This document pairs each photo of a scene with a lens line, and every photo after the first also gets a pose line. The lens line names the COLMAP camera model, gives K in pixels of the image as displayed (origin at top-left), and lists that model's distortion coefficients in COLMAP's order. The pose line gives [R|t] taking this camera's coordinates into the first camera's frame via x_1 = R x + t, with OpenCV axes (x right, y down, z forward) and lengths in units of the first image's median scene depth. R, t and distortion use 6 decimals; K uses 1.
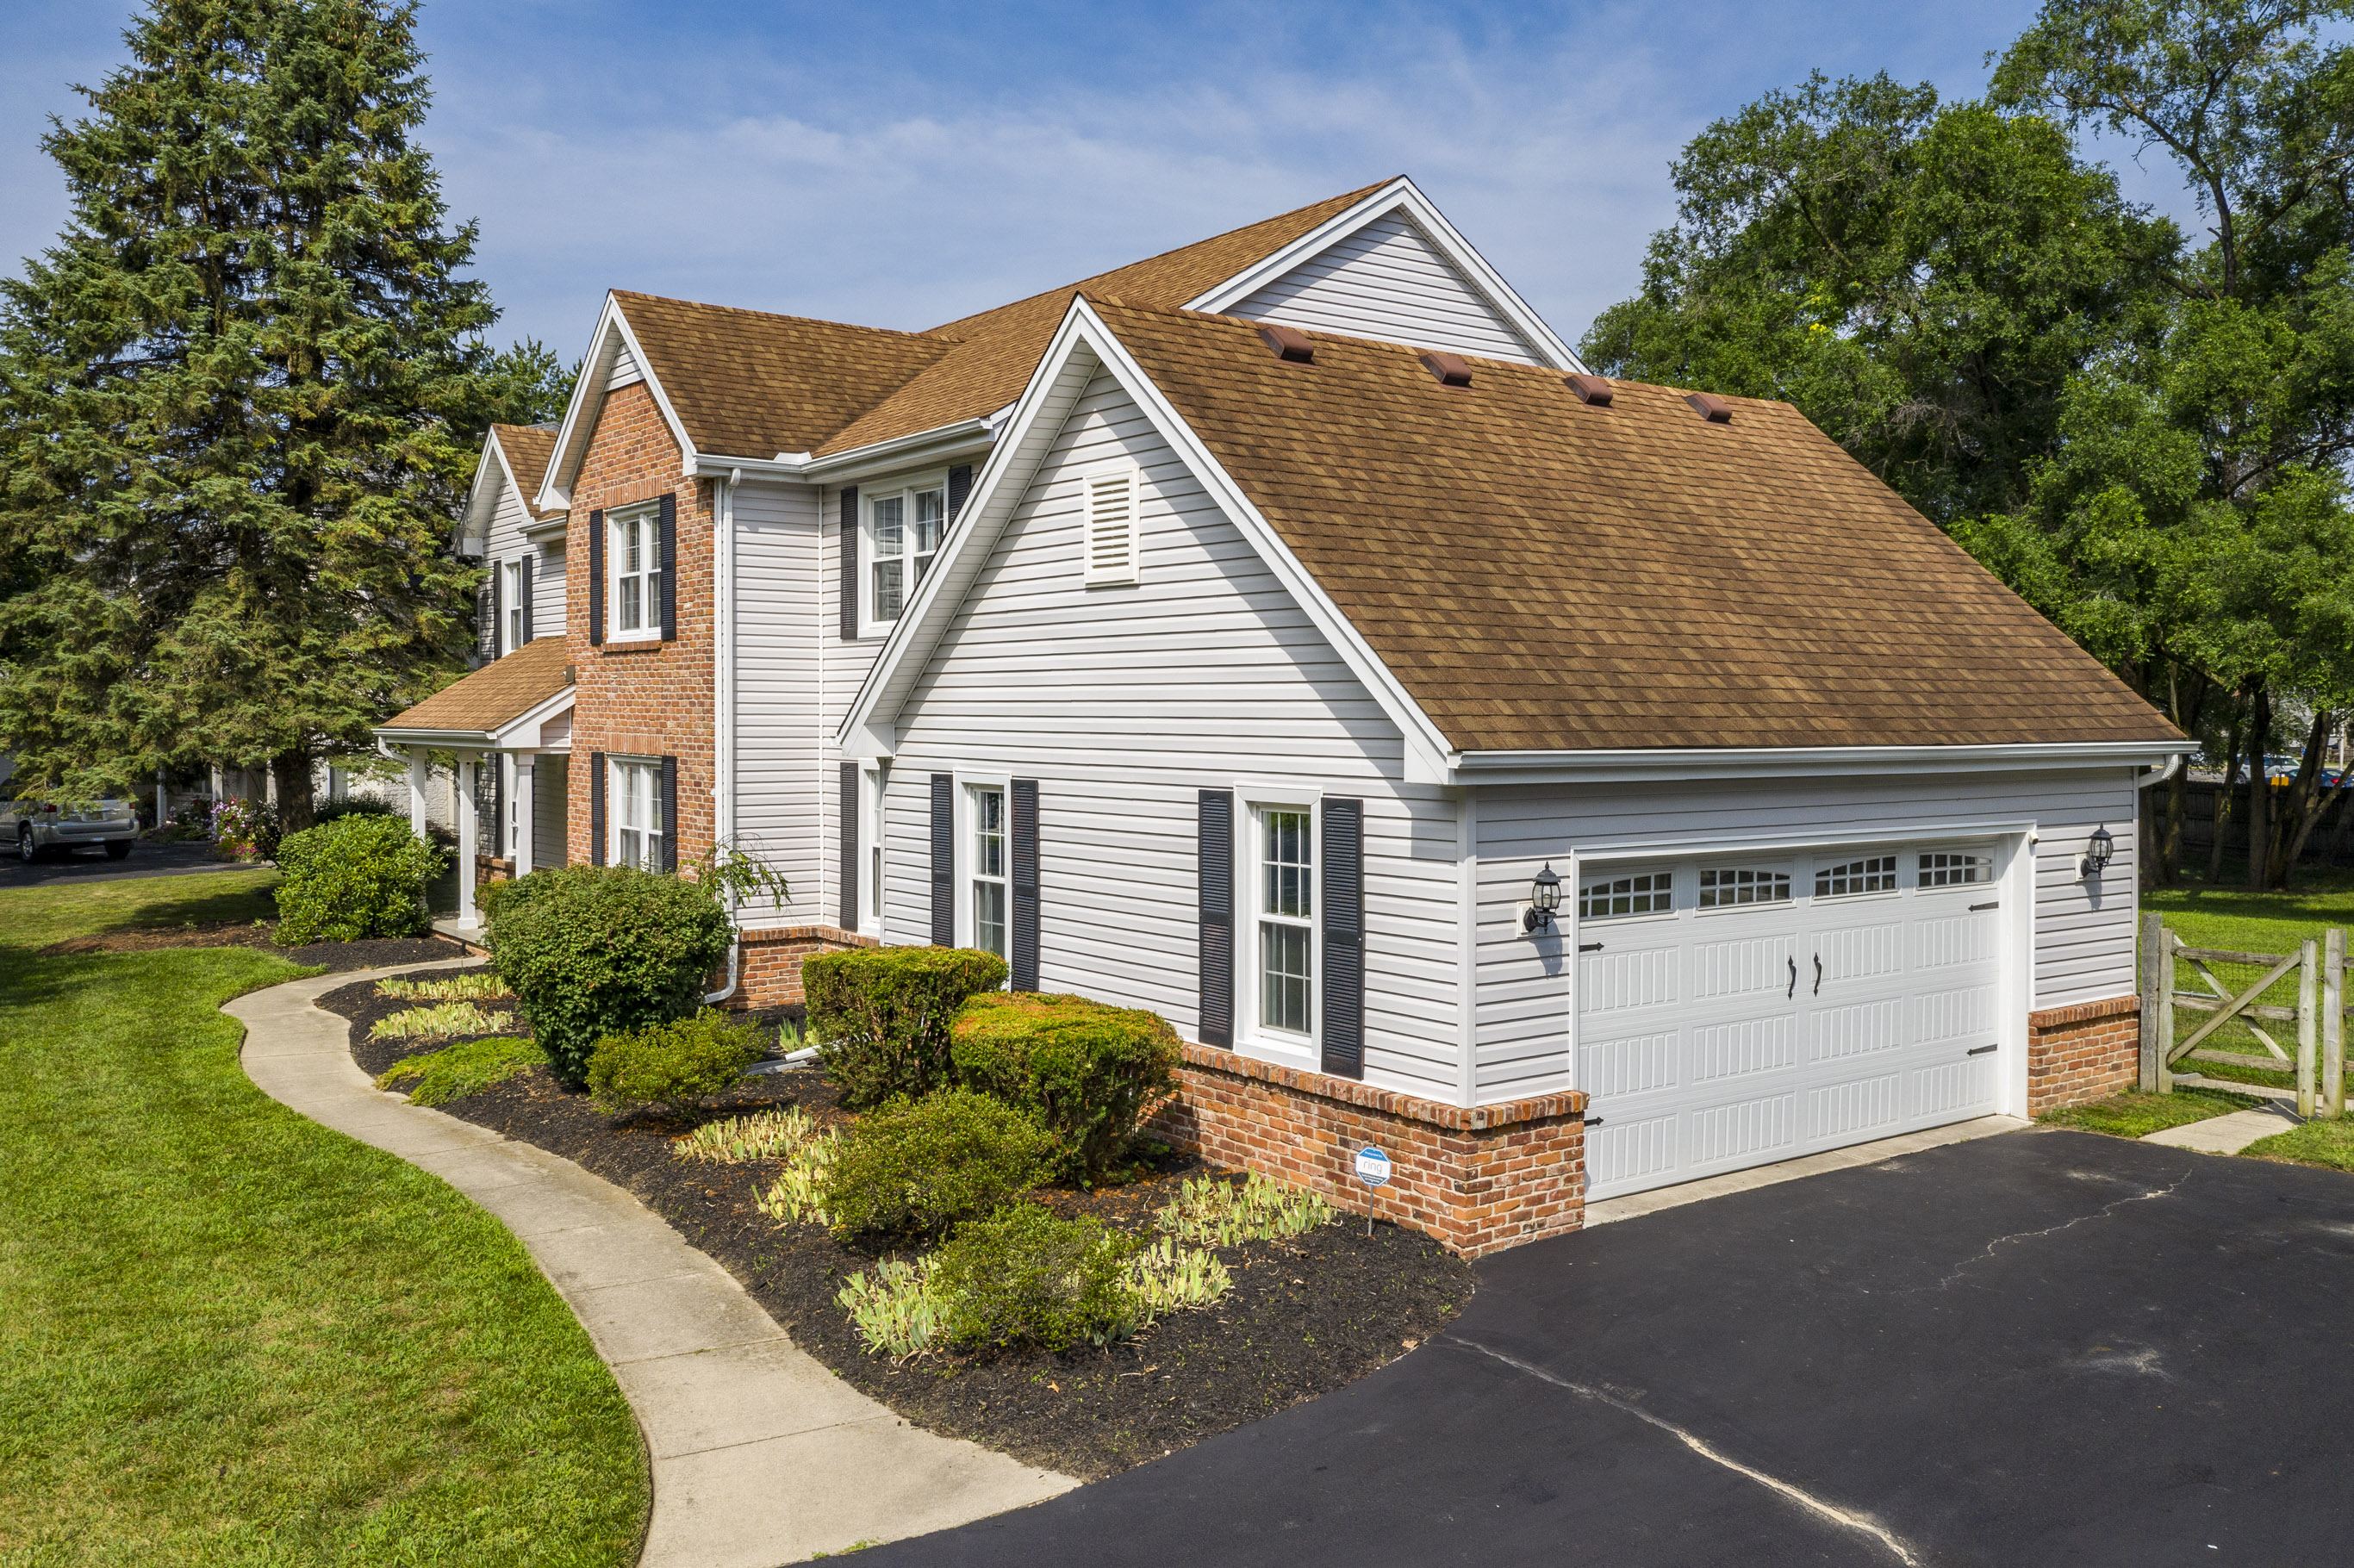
lens RADIAL K [[1926.4, 0, 1183.2], [0, 1926.4, 772.4], [0, 0, 1]] dist [0.005042, 0.008654]
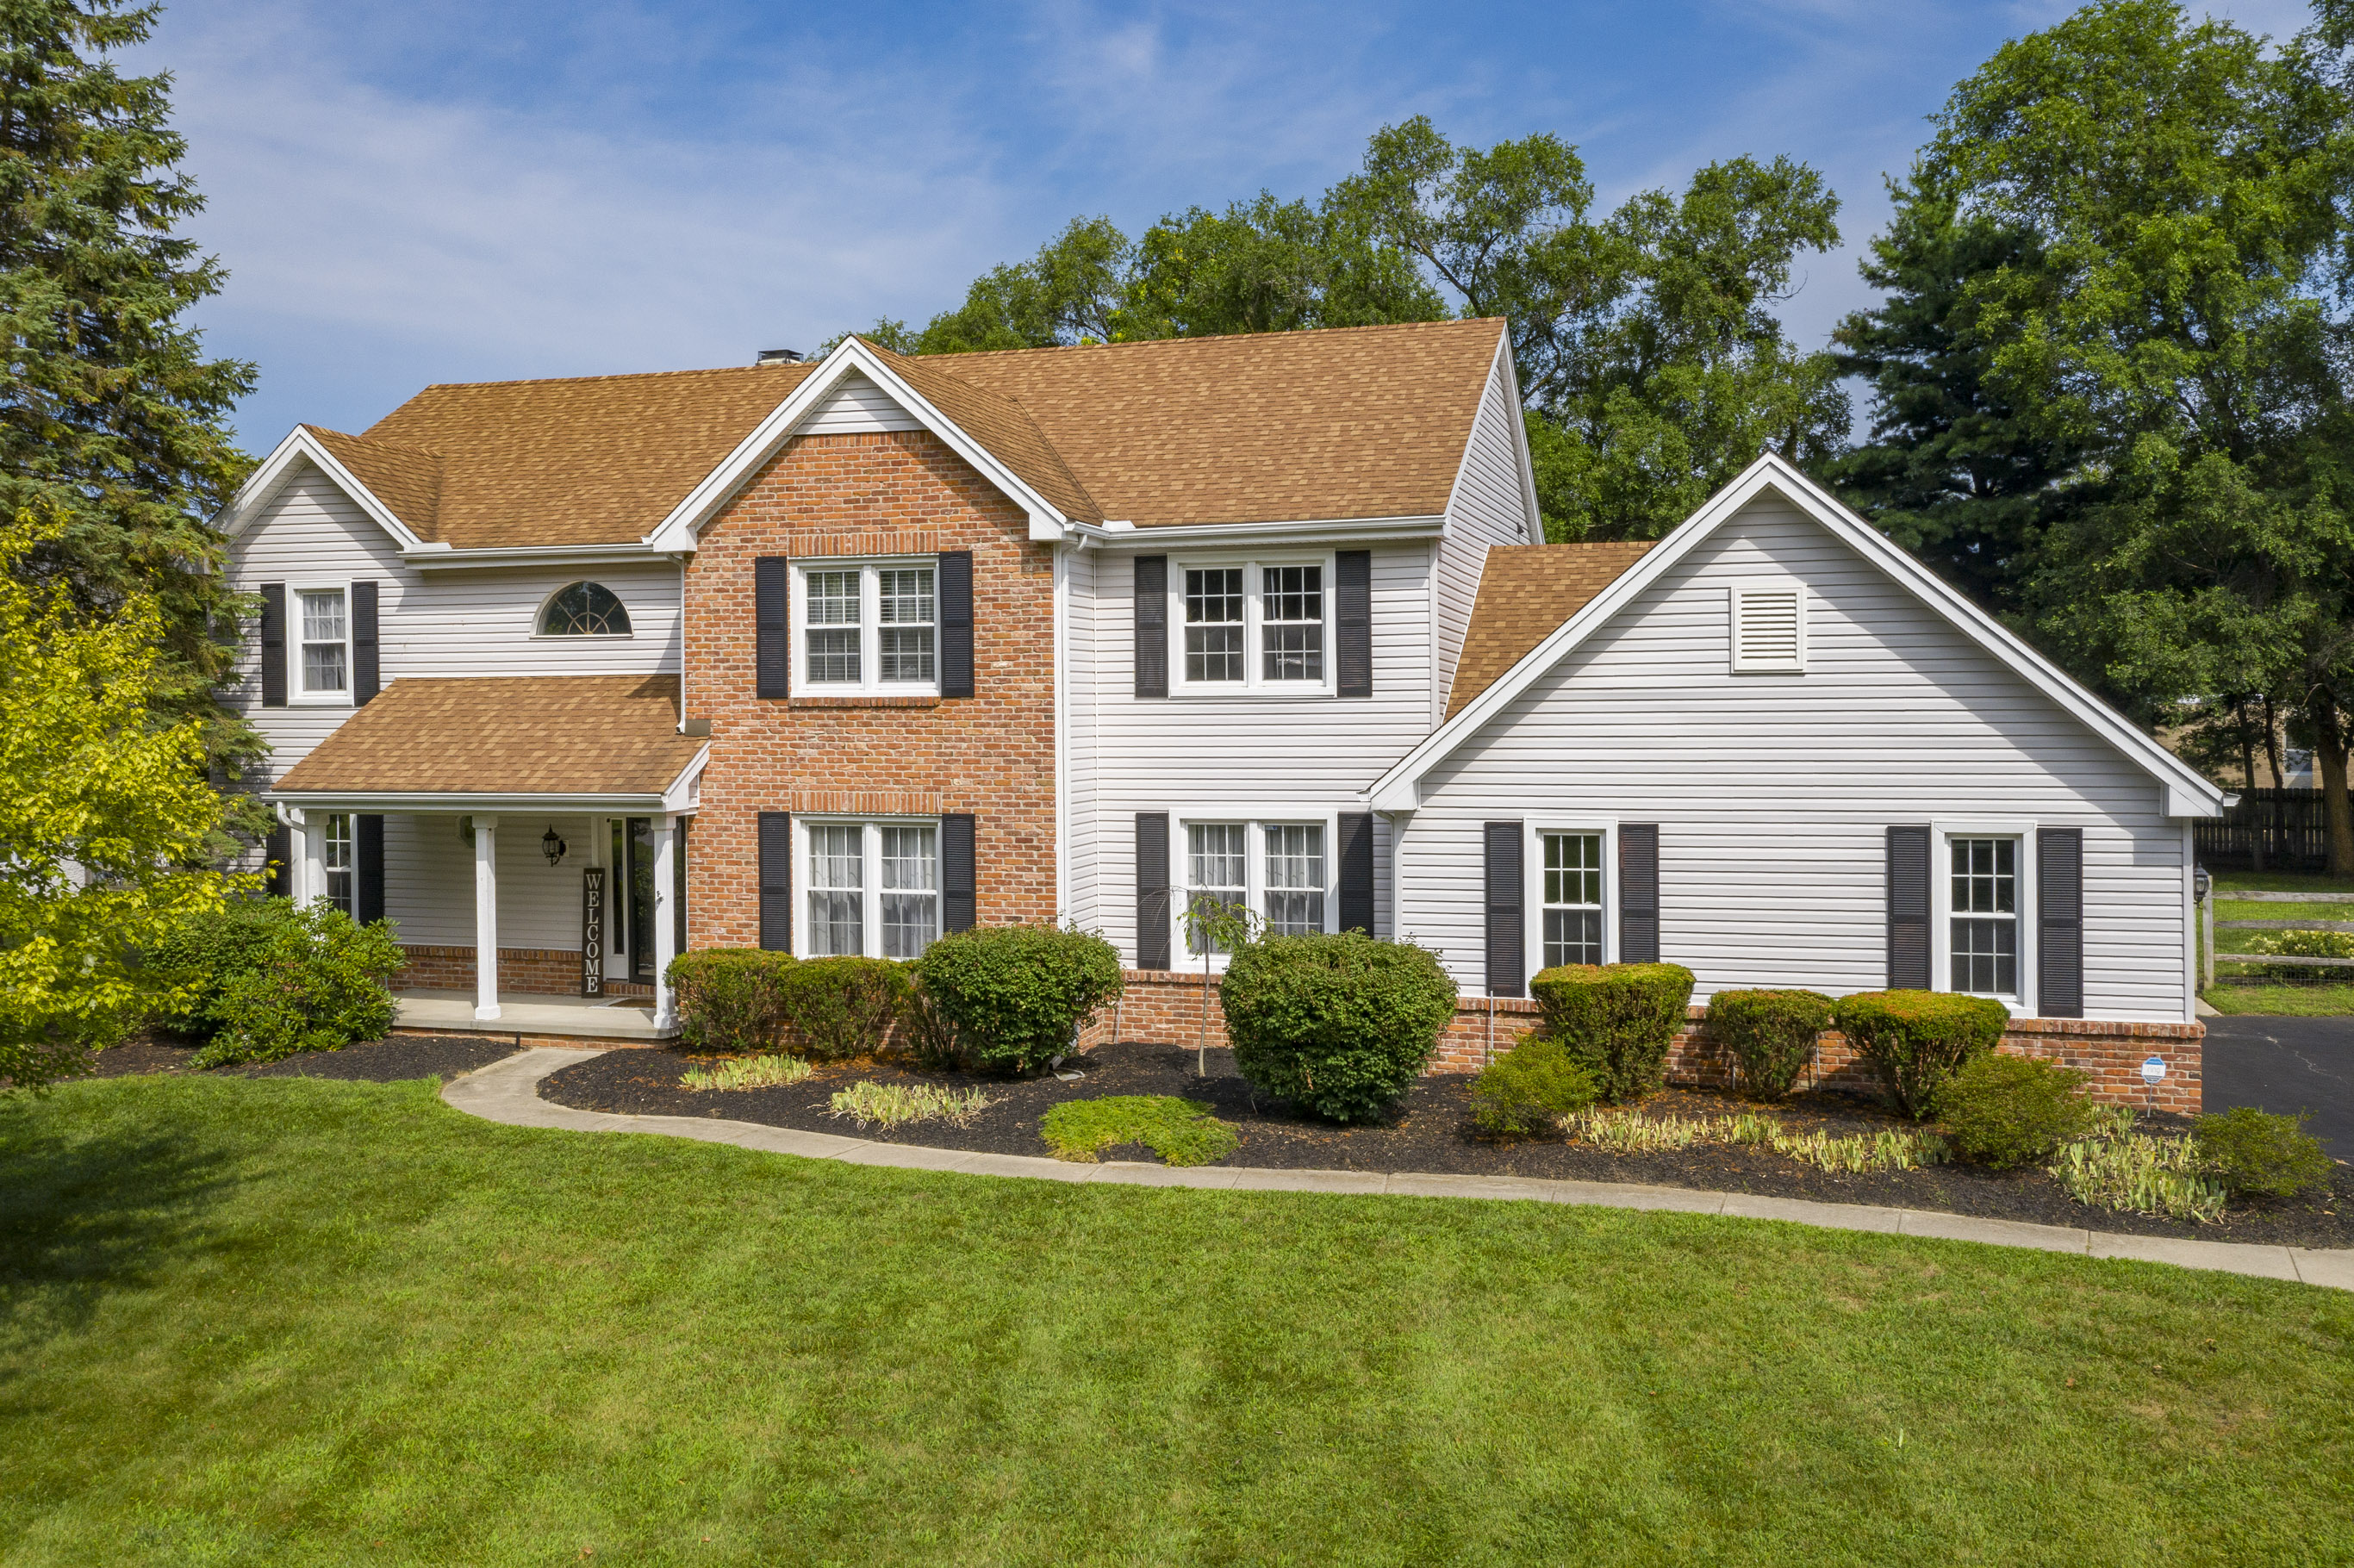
lens RADIAL K [[1988.2, 0, 1186.6], [0, 1988.2, 686.1], [0, 0, 1]] dist [-0.017550, 0.000910]
pose [[0.800172, -0.005718, 0.599743, -0.547730], [0.029790, 0.999099, -0.030221, -0.027655], [-0.599030, 0.042048, 0.799622, 0.075014]]
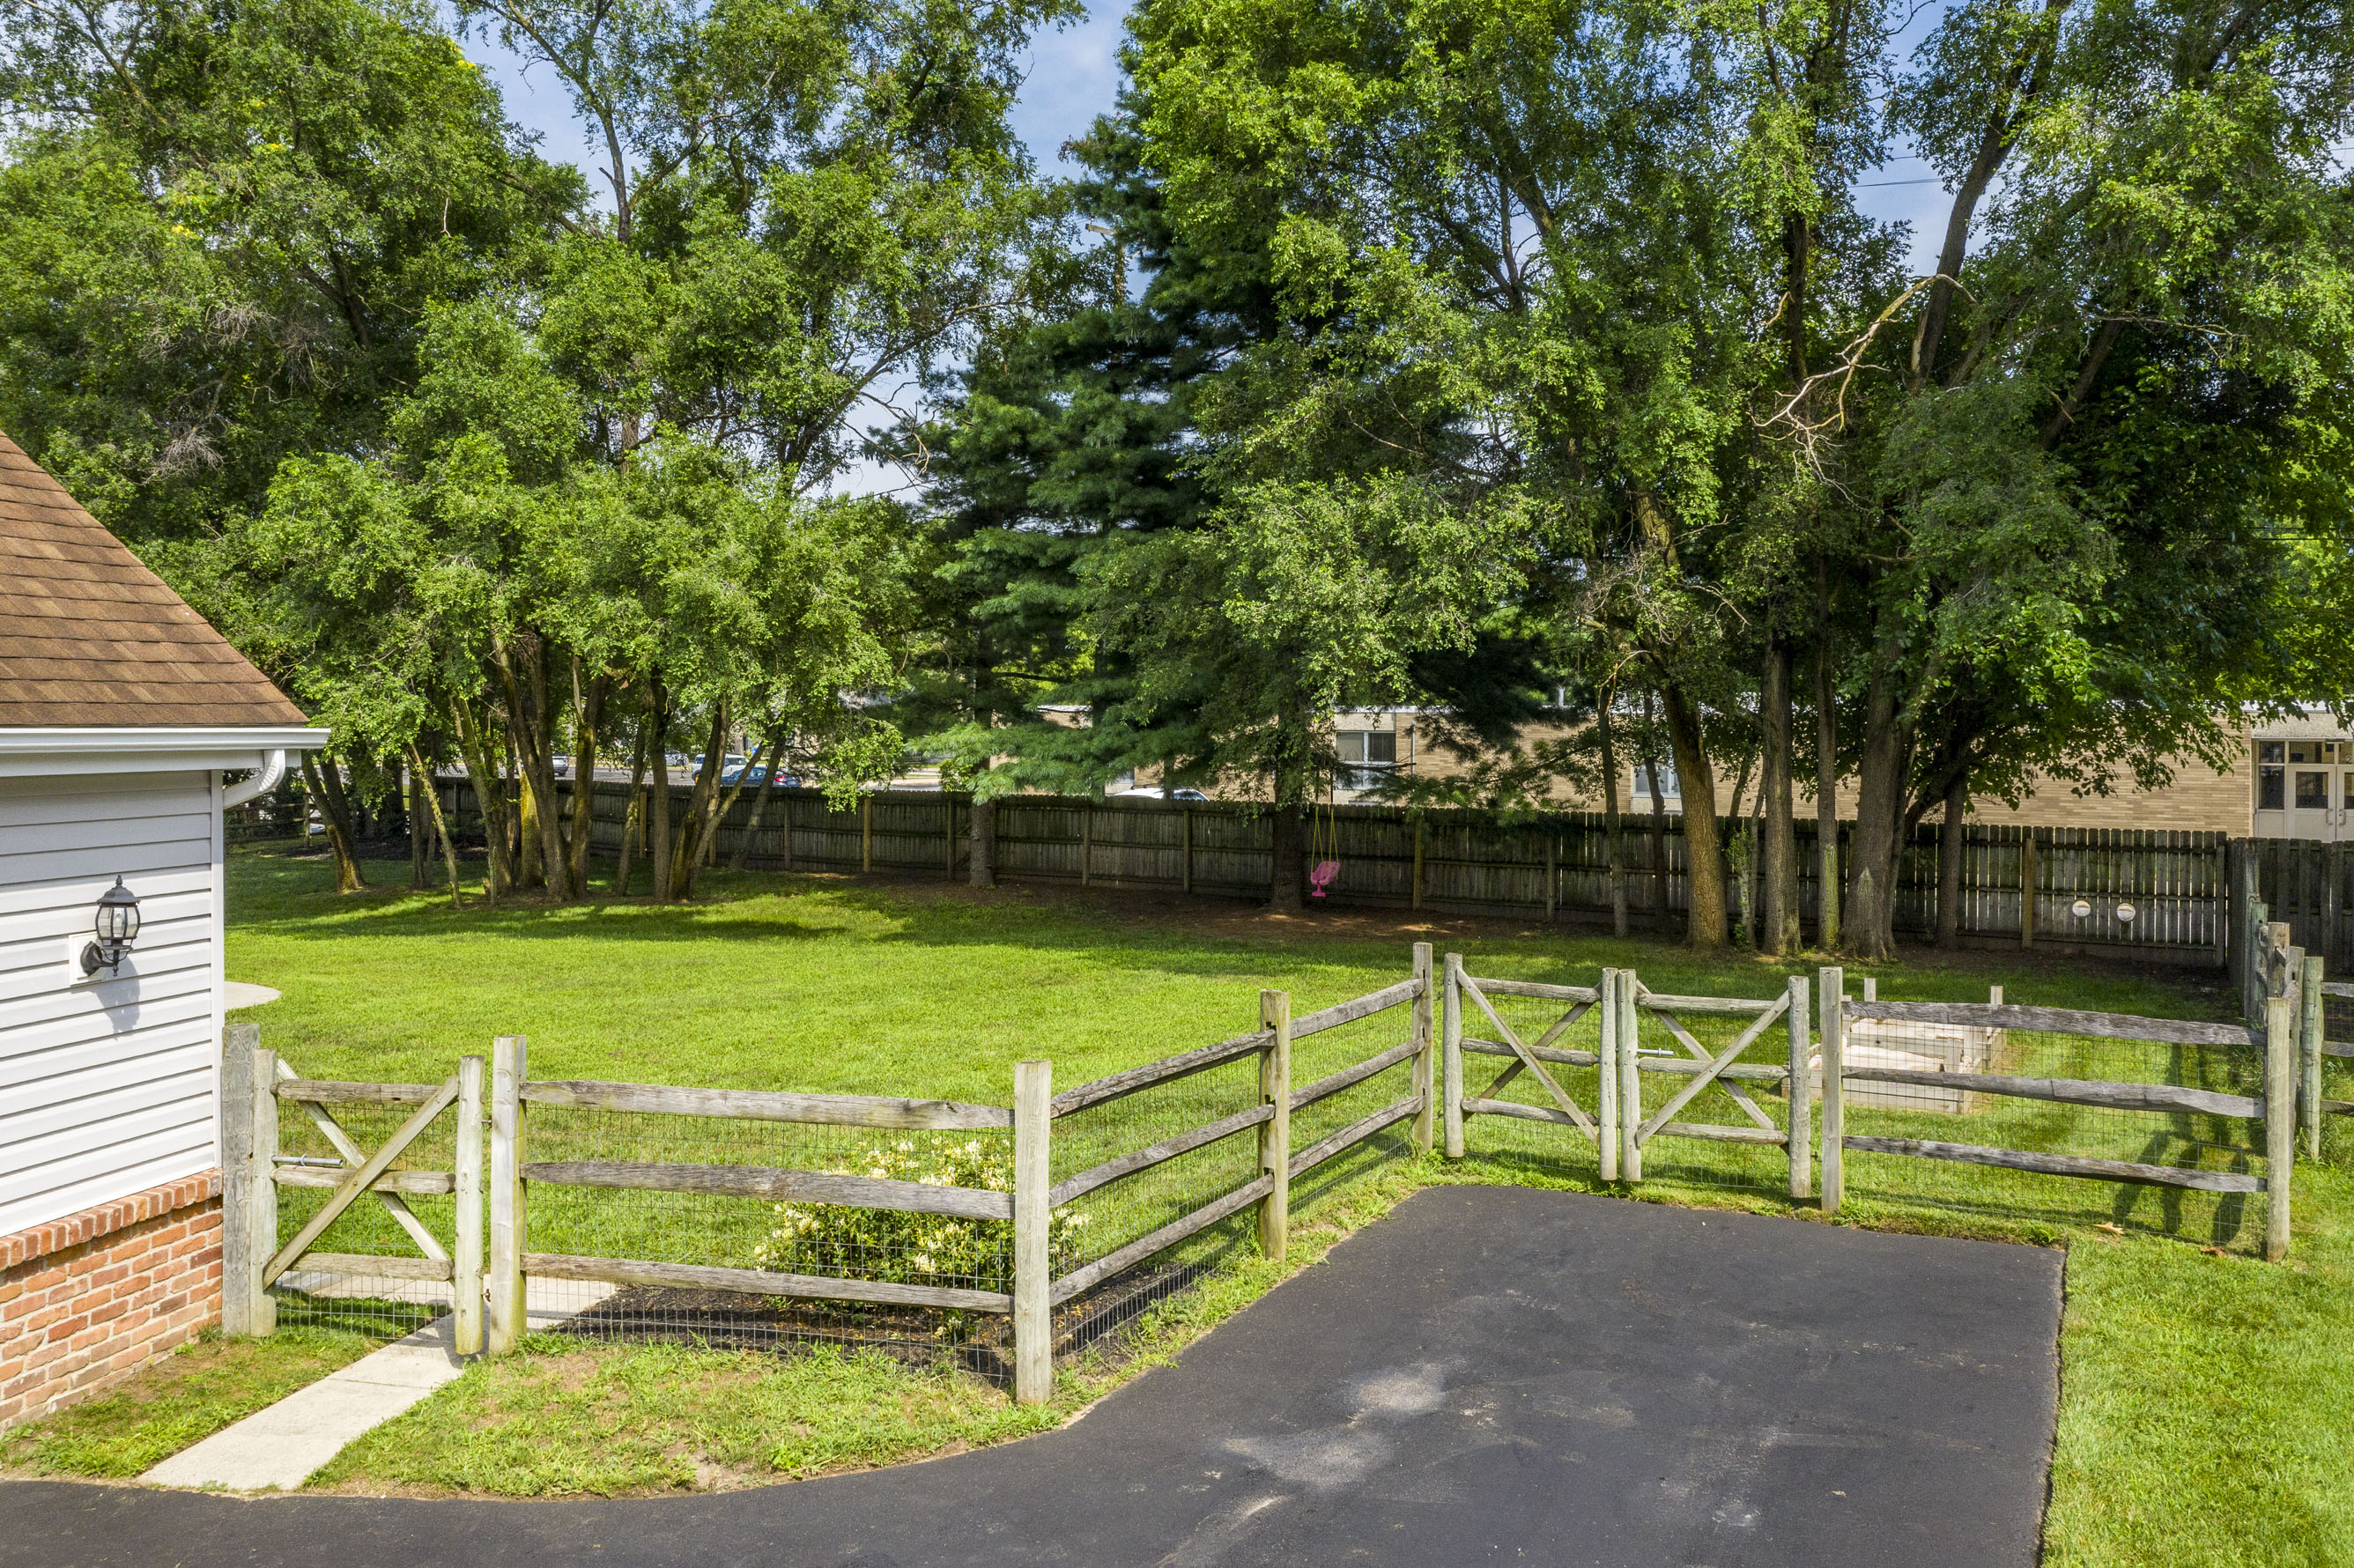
lens RADIAL K [[1988.2, 0, 1186.6], [0, 1988.2, 686.1], [0, 0, 1]] dist [-0.017550, 0.000910]
pose [[0.745088, 0.015040, 0.666796, 0.156379], [0.015251, 0.999100, -0.039577, -0.000306], [-0.666791, 0.039658, 0.744189, 0.180641]]
